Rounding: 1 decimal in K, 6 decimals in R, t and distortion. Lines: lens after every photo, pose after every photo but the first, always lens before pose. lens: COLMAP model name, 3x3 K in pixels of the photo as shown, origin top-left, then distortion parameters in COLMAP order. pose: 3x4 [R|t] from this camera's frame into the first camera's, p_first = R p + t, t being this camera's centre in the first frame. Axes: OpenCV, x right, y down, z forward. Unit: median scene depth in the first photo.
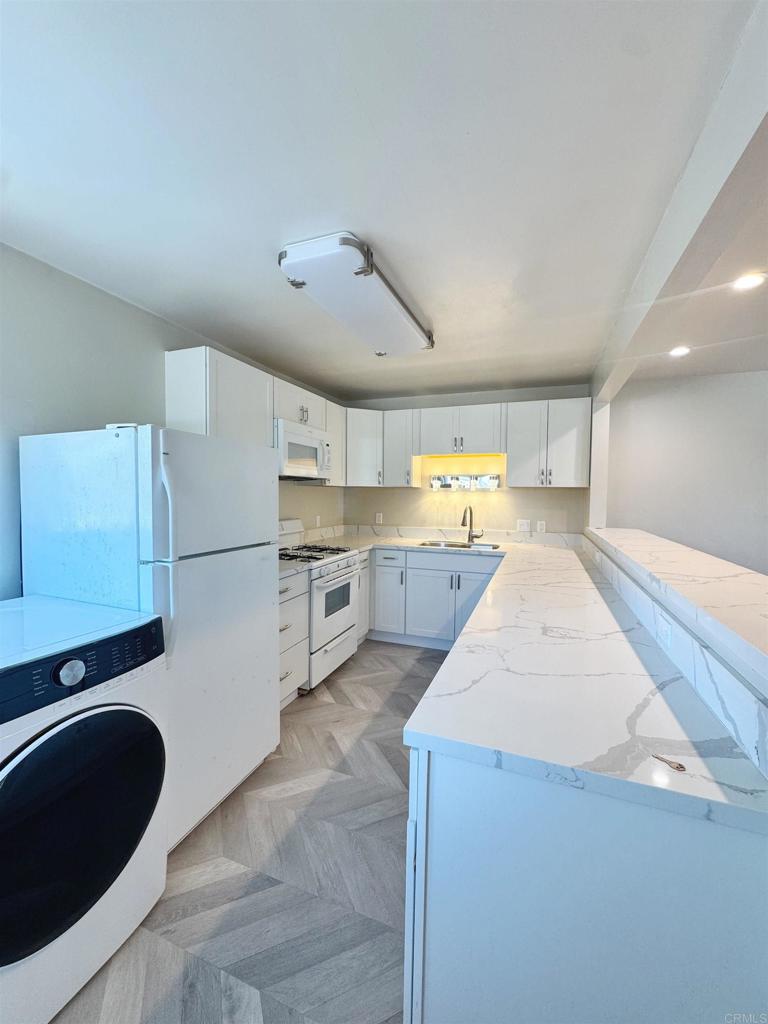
lens RADIAL K [[409.4, 0, 382.9], [0, 409.4, 512.3], [0, 0, 1]] dist [-0.002577, 0.000174]
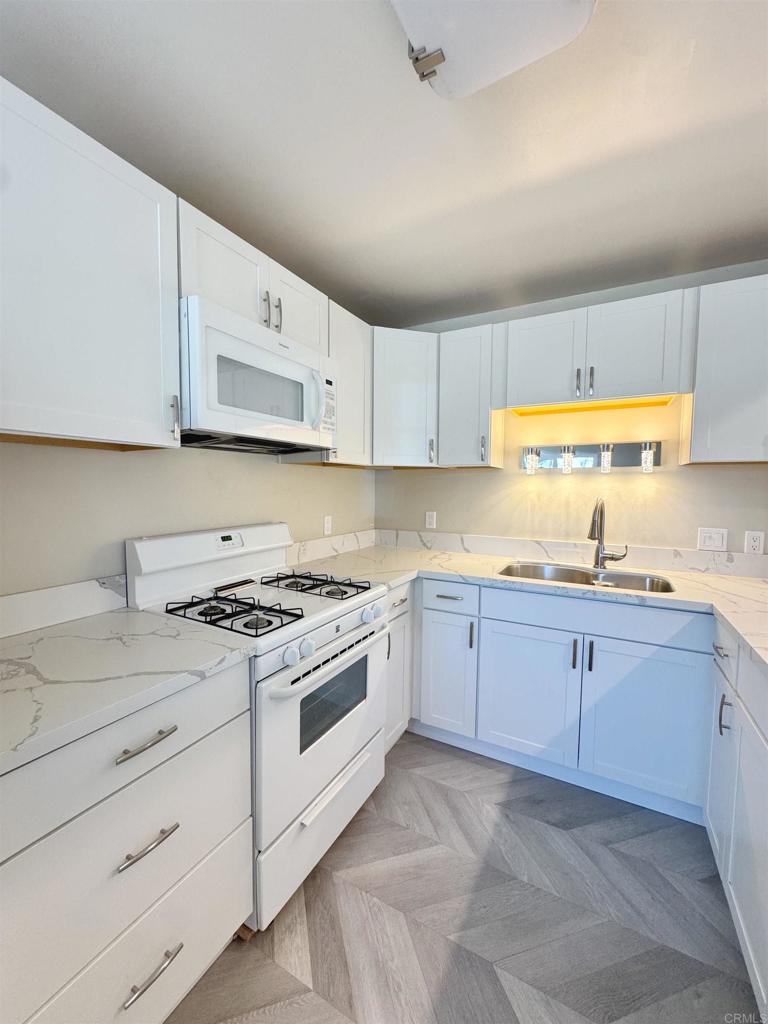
lens RADIAL K [[409.4, 0, 382.2], [0, 409.4, 512.6], [0, 0, 1]] dist [-0.002577, 0.000174]
pose [[0.990364, 0.007669, -0.138277, 0.004139], [-0.005215, 0.999823, 0.018103, -0.008626], [0.138391, -0.017207, 0.990228, 0.460180]]
